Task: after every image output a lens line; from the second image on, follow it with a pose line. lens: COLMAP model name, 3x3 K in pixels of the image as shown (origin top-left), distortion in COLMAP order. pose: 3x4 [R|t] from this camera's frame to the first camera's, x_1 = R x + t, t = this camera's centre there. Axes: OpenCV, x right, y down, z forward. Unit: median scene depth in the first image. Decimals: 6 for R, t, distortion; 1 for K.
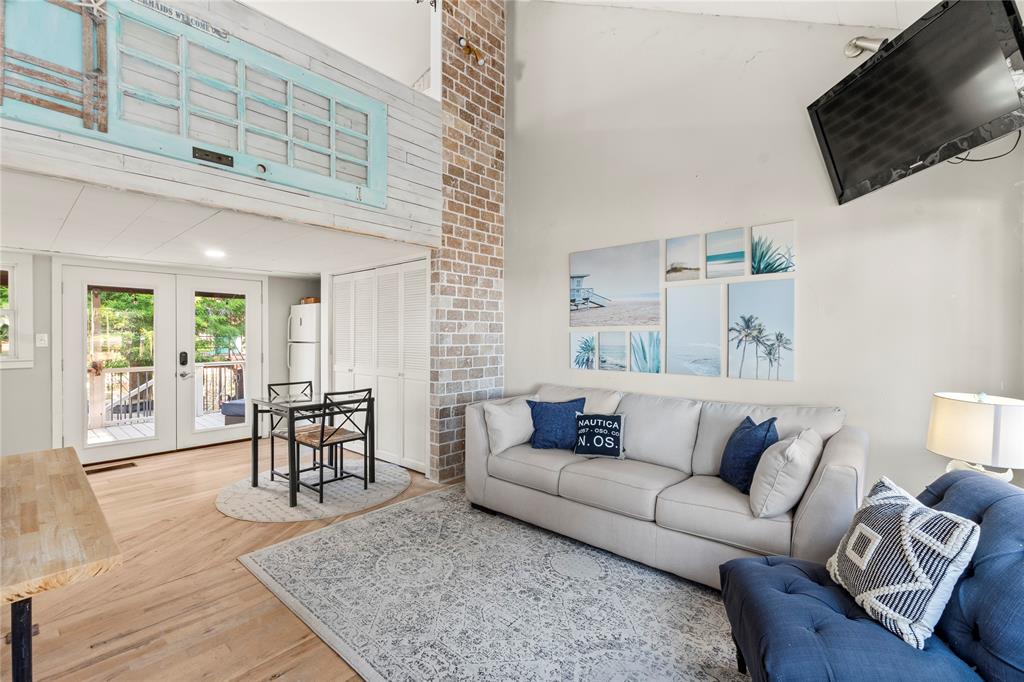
lens RADIAL K [[462.5, 0, 513.1], [0, 462.5, 338.8], [0, 0, 1]] dist [-0.029266, 0.003660]
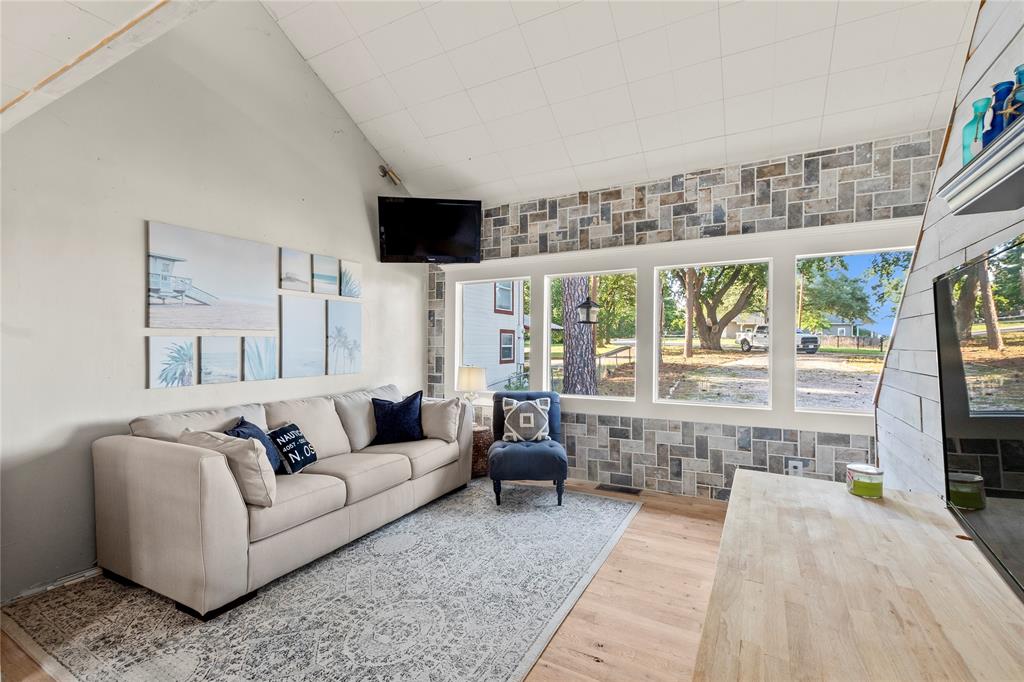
lens RADIAL K [[462.5, 0, 518.6], [0, 462.5, 345.0], [0, 0, 1]] dist [-0.029266, 0.003660]
pose [[-0.282415, -0.006727, 0.959269, -0.925109], [0.003444, 0.999962, 0.008026, -0.006084], [-0.959286, 0.005570, -0.282381, 0.912033]]
